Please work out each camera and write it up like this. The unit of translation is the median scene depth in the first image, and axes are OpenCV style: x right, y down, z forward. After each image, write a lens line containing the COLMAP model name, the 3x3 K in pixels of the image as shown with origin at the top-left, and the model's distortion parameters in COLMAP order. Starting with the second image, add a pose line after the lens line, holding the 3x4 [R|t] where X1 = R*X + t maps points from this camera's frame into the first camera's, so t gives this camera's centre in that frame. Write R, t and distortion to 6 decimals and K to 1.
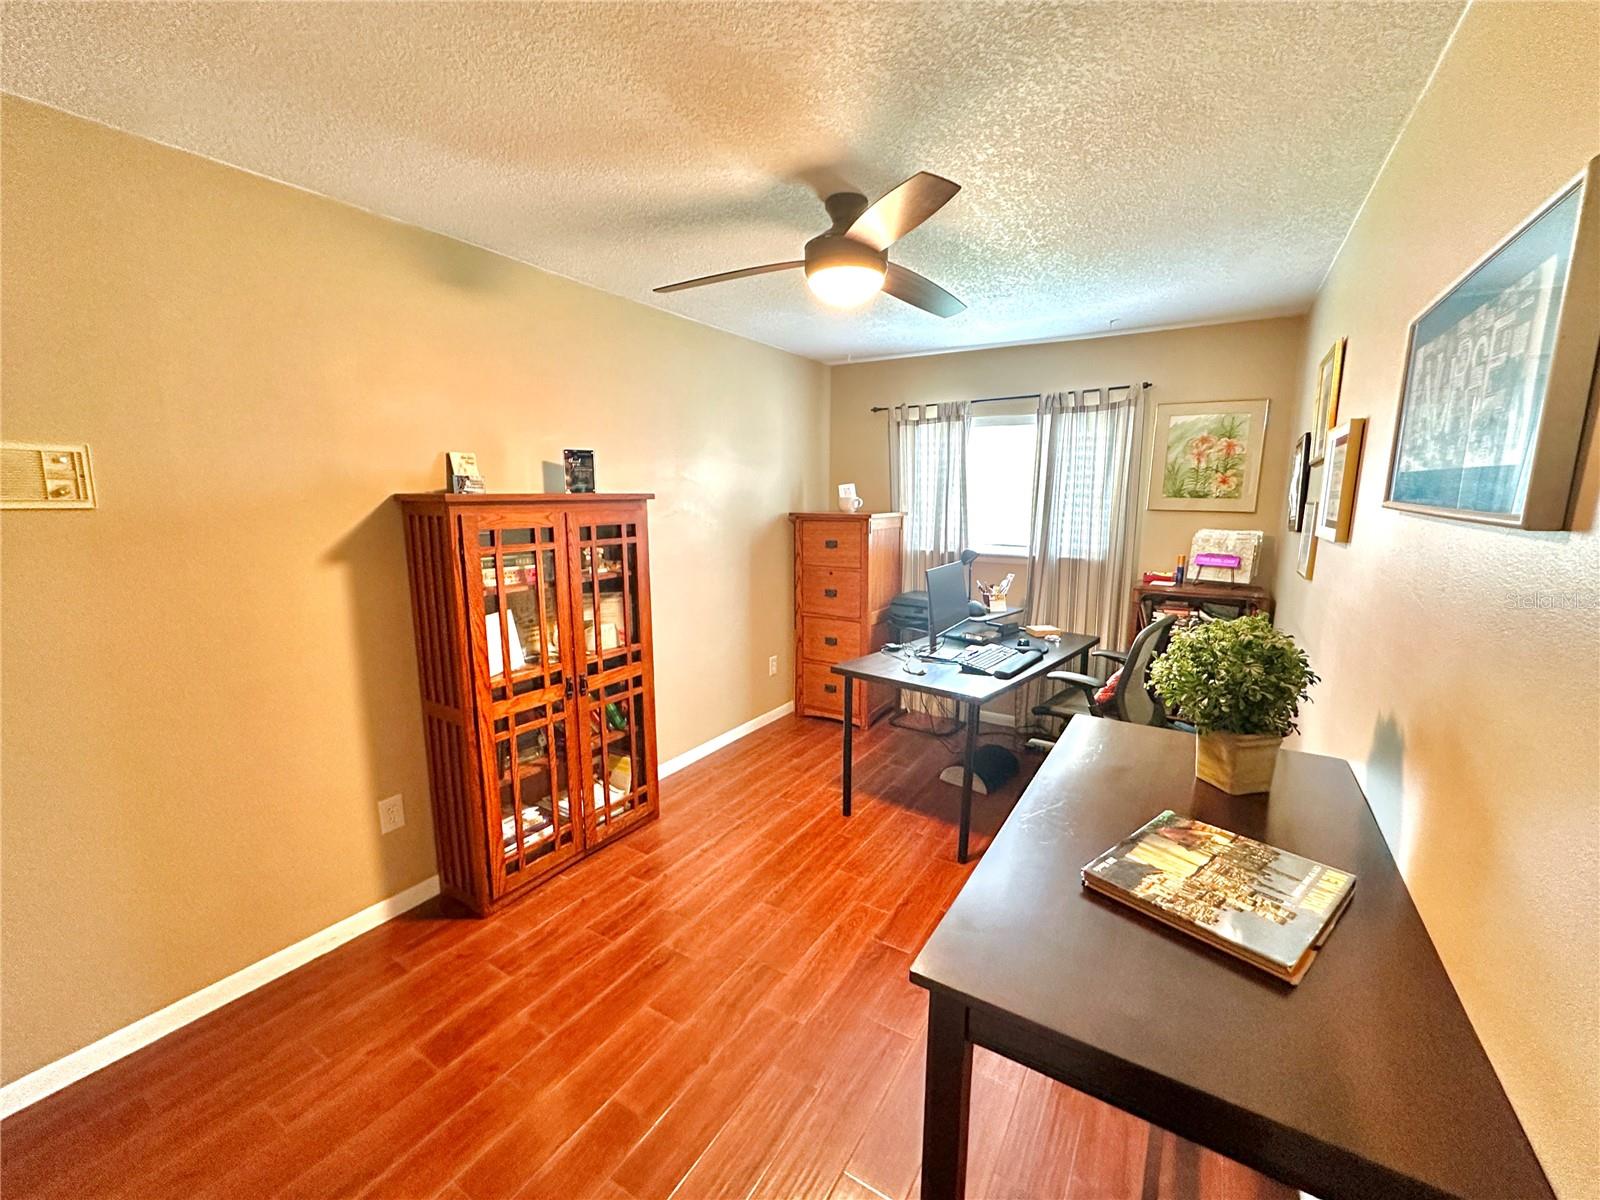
lens RADIAL K [[655.1, 0, 804.8], [0, 655.1, 600.4], [0, 0, 1]] dist [-0.003435, 0.000025]
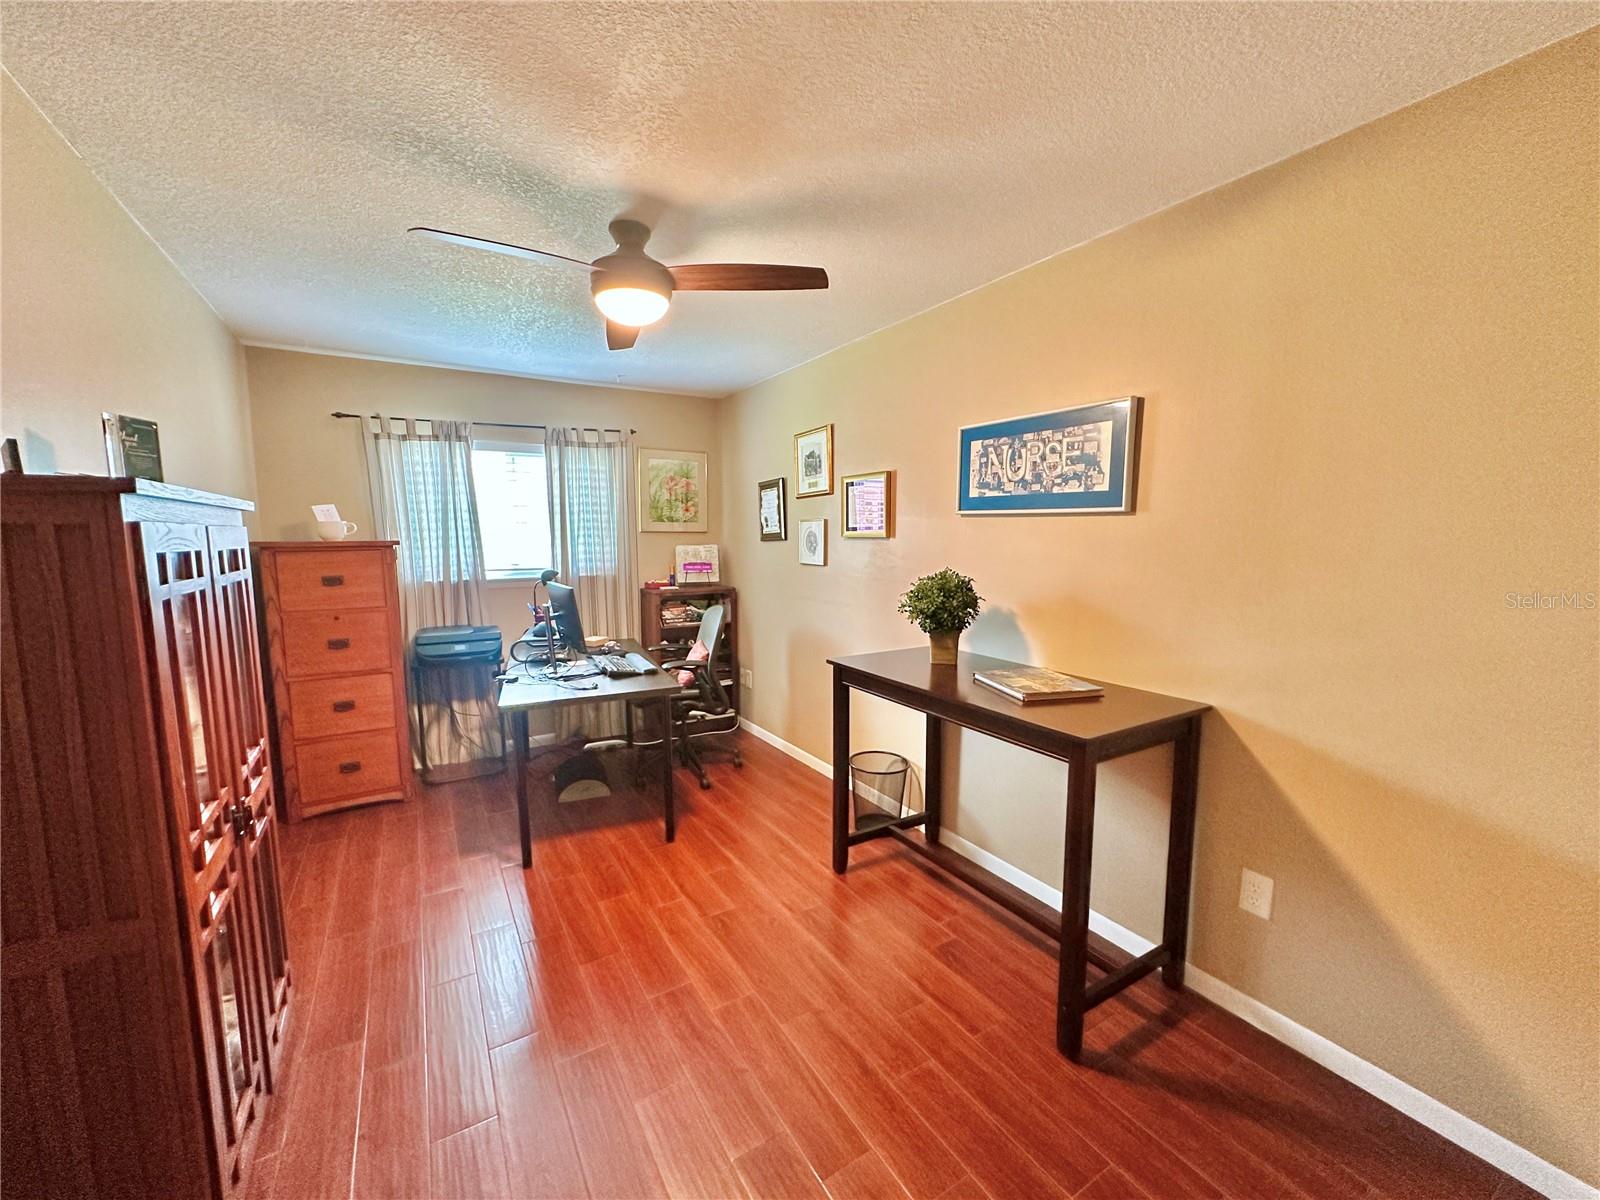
lens RADIAL K [[636.3, 0, 800.0], [0, 636.3, 600.0], [0, 0, 1]] dist [-0.002679, -0.000007]
pose [[0.450825, -0.100586, 0.886927, -0.415702], [0.152307, 0.987727, 0.034600, -0.005882], [-0.879522, 0.119486, 0.460613, 0.189526]]
